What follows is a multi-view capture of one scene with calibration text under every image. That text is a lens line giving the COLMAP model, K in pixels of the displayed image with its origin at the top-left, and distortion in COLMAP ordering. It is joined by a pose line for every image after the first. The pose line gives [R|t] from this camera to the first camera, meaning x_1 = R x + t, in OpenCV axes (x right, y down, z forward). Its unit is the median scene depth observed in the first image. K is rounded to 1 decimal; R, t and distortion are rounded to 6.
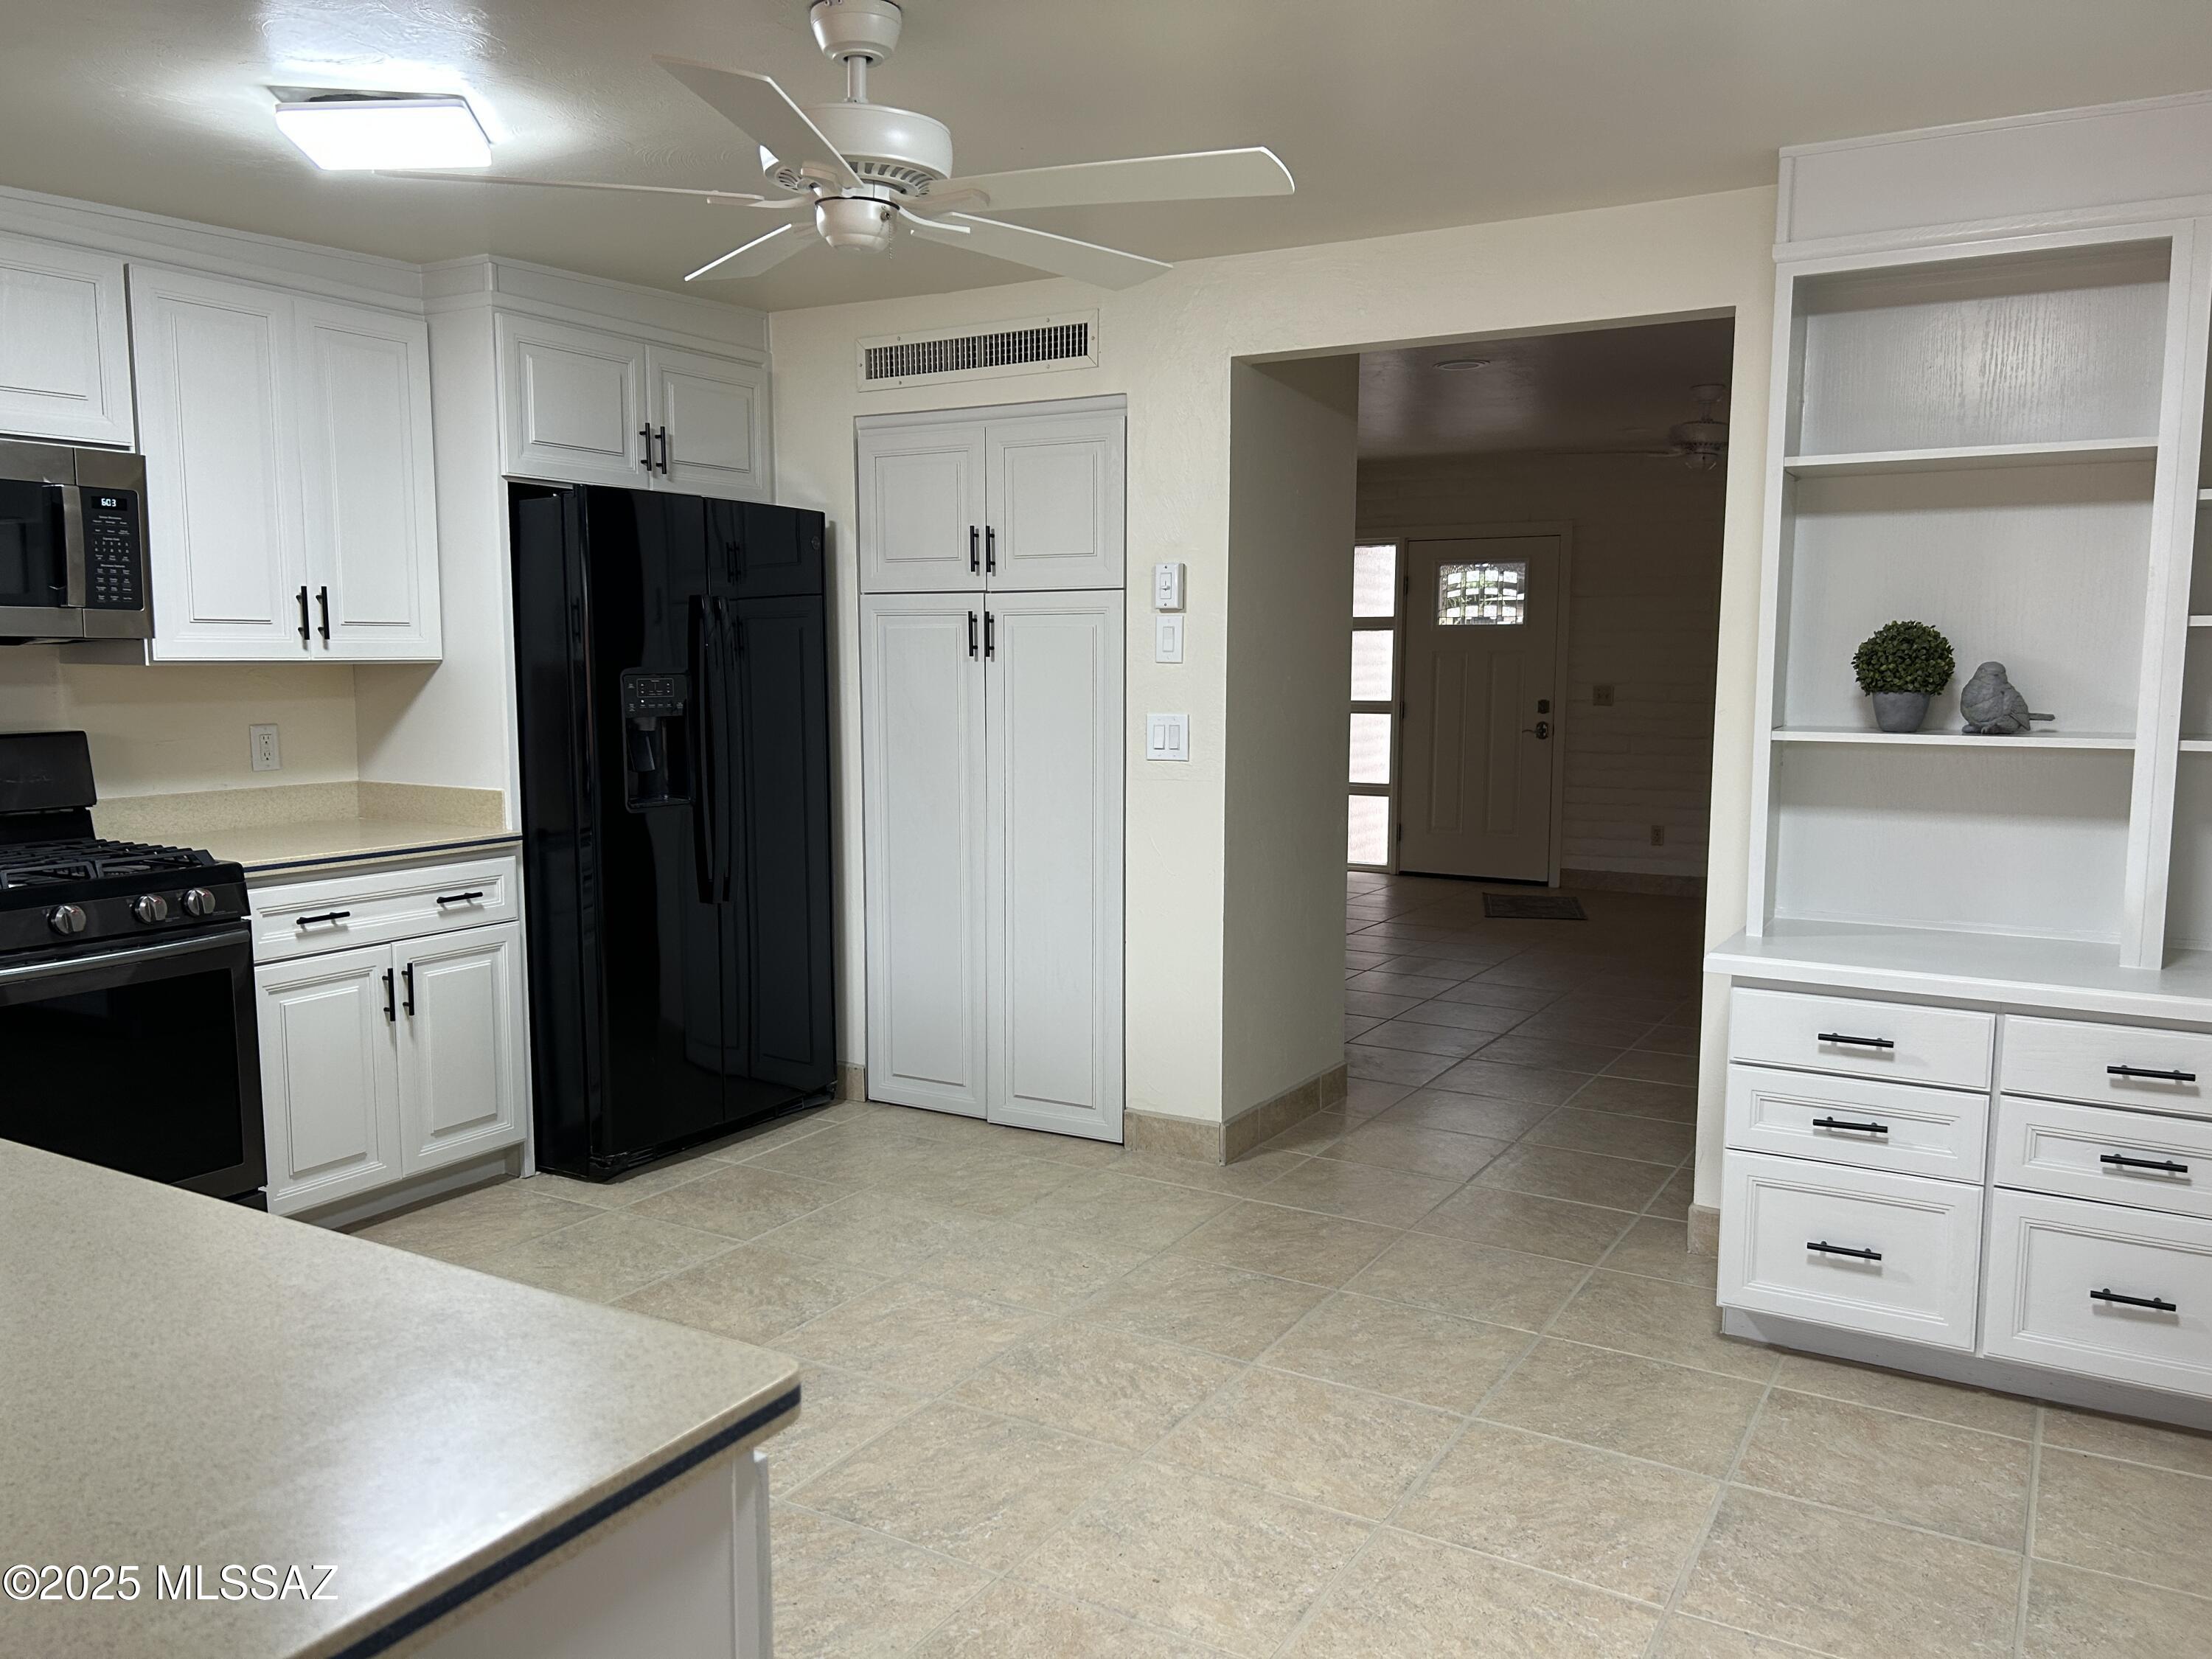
lens RADIAL K [[1663.5, 0, 1108.4], [0, 1663.5, 824.9], [0, 0, 1]] dist [0.050759, -0.042658]
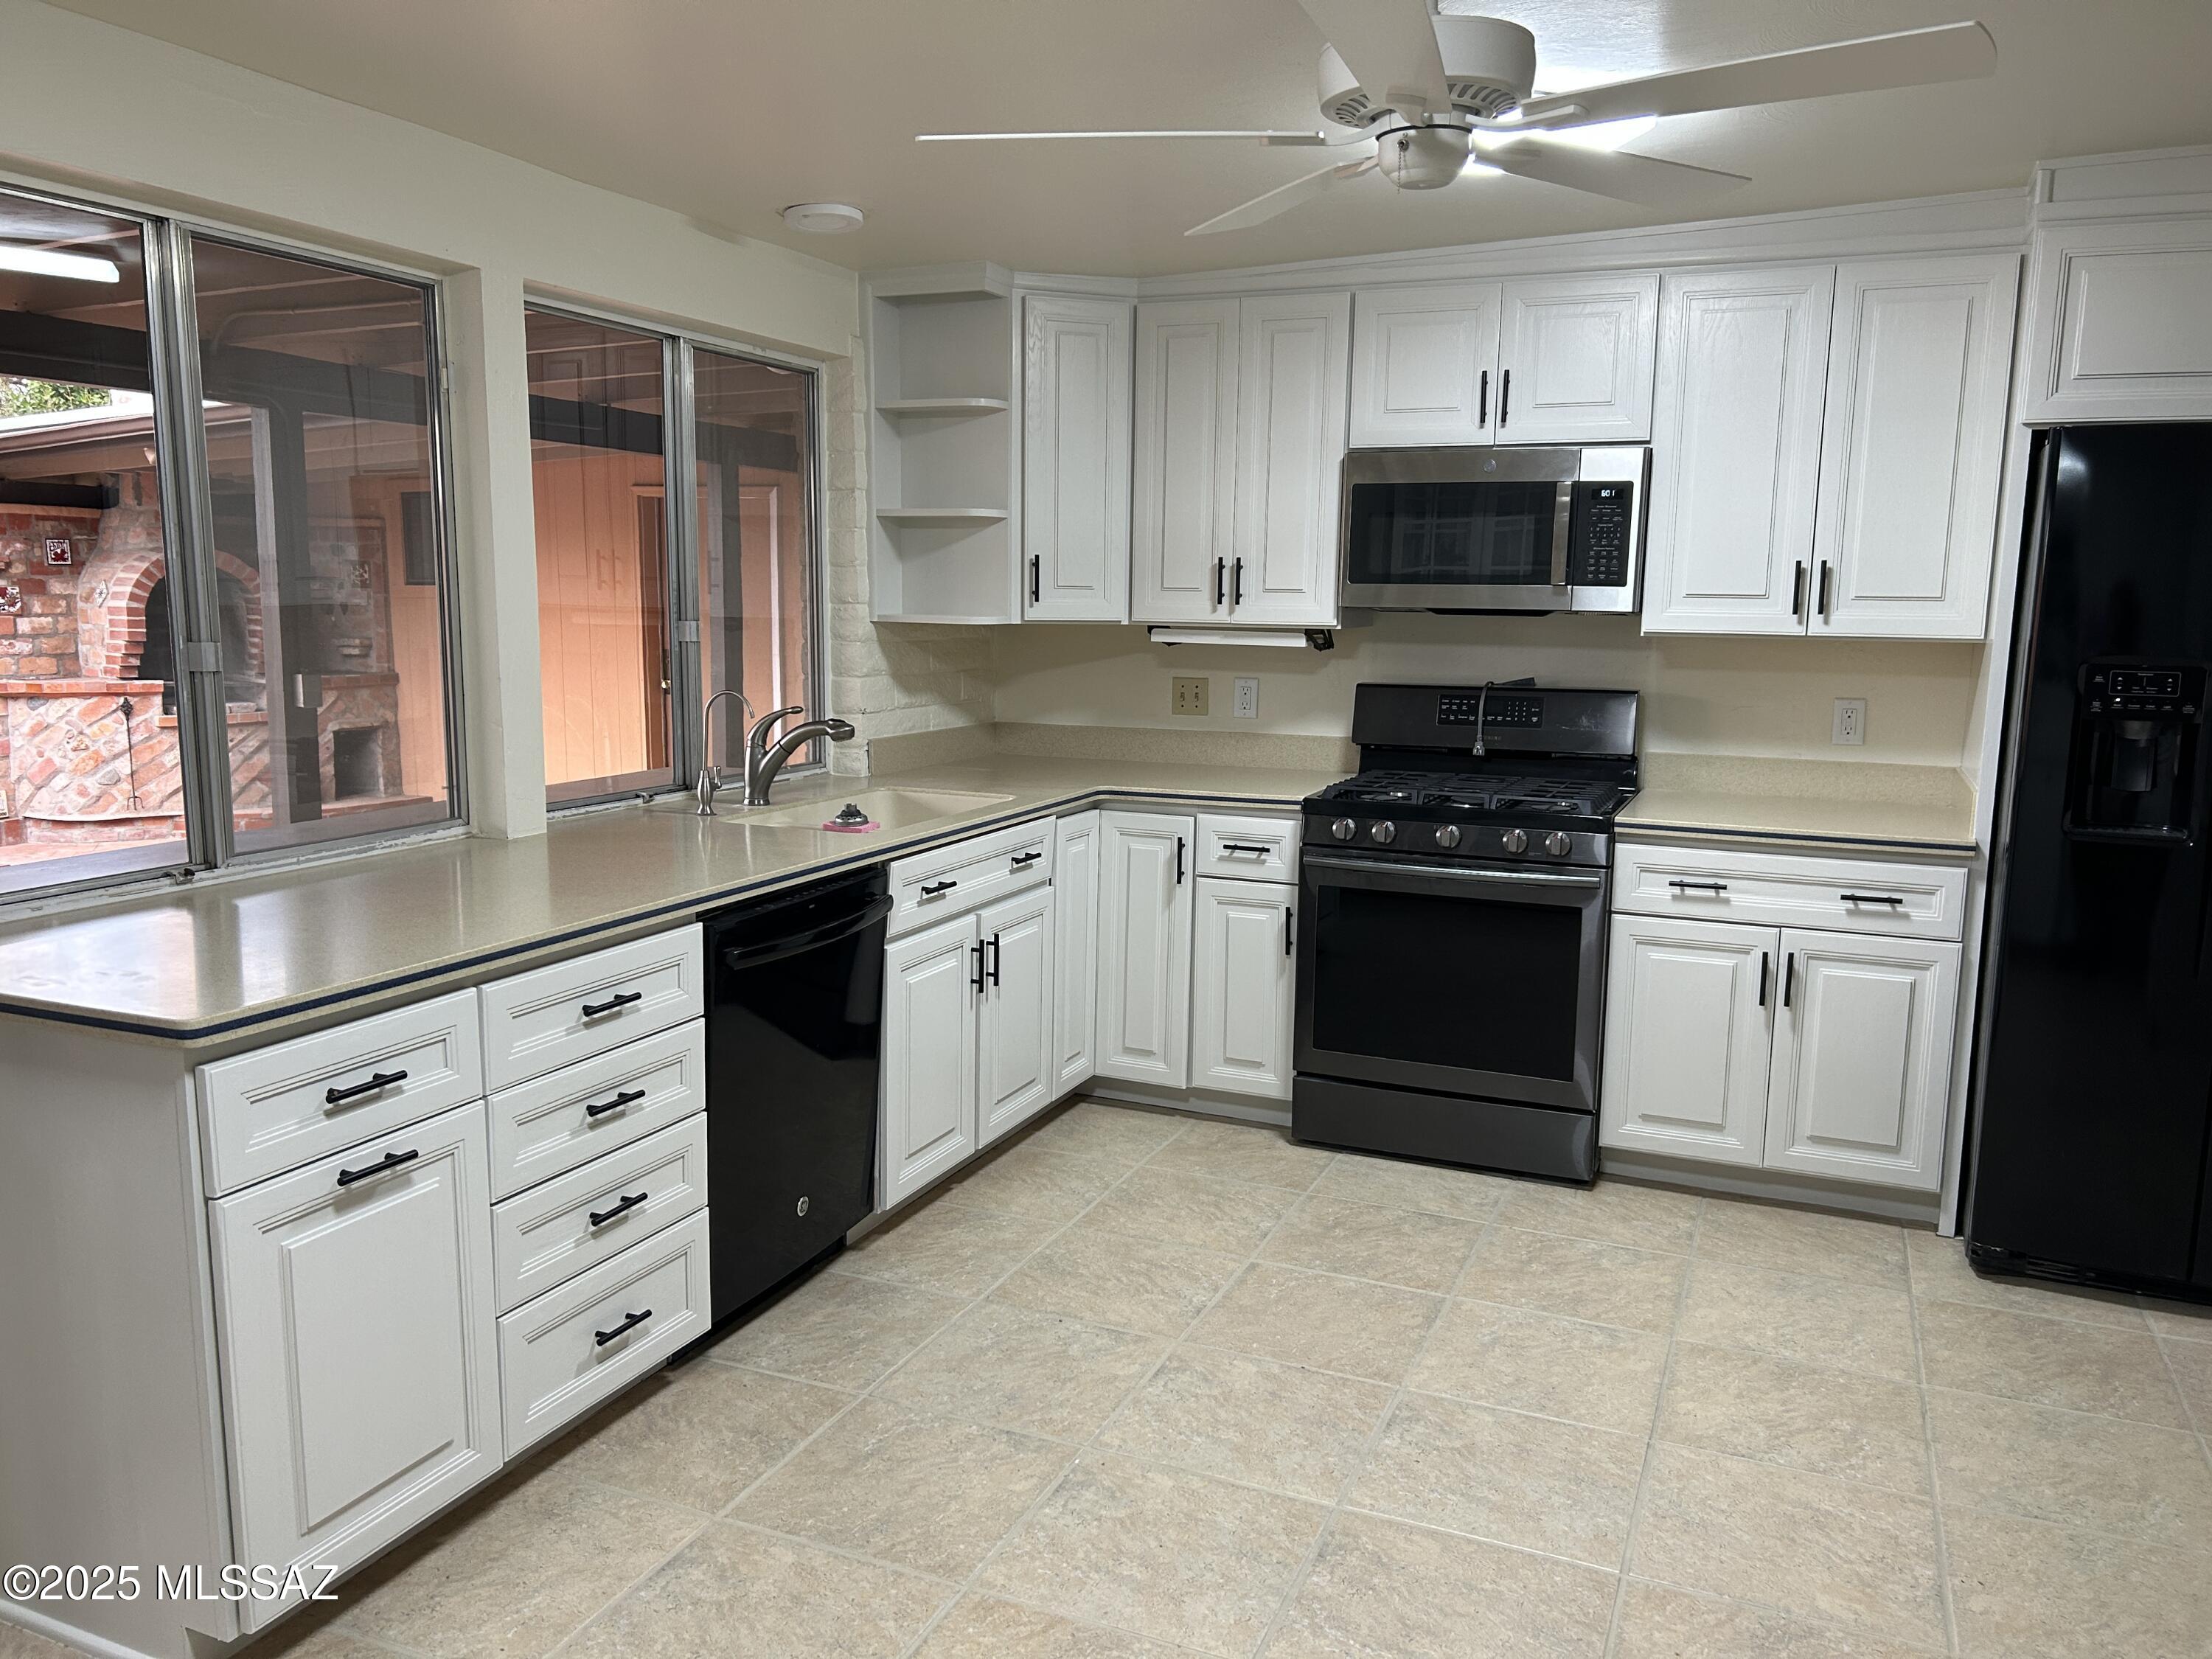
lens RADIAL K [[1663.5, 0, 1099.3], [0, 1663.5, 832.3], [0, 0, 1]] dist [0.050759, -0.042658]
pose [[0.130708, 0.147980, -0.980315, 0.596378], [-0.118164, 0.984075, 0.132793, -0.085345], [0.984354, 0.098481, 0.146113, 0.591493]]
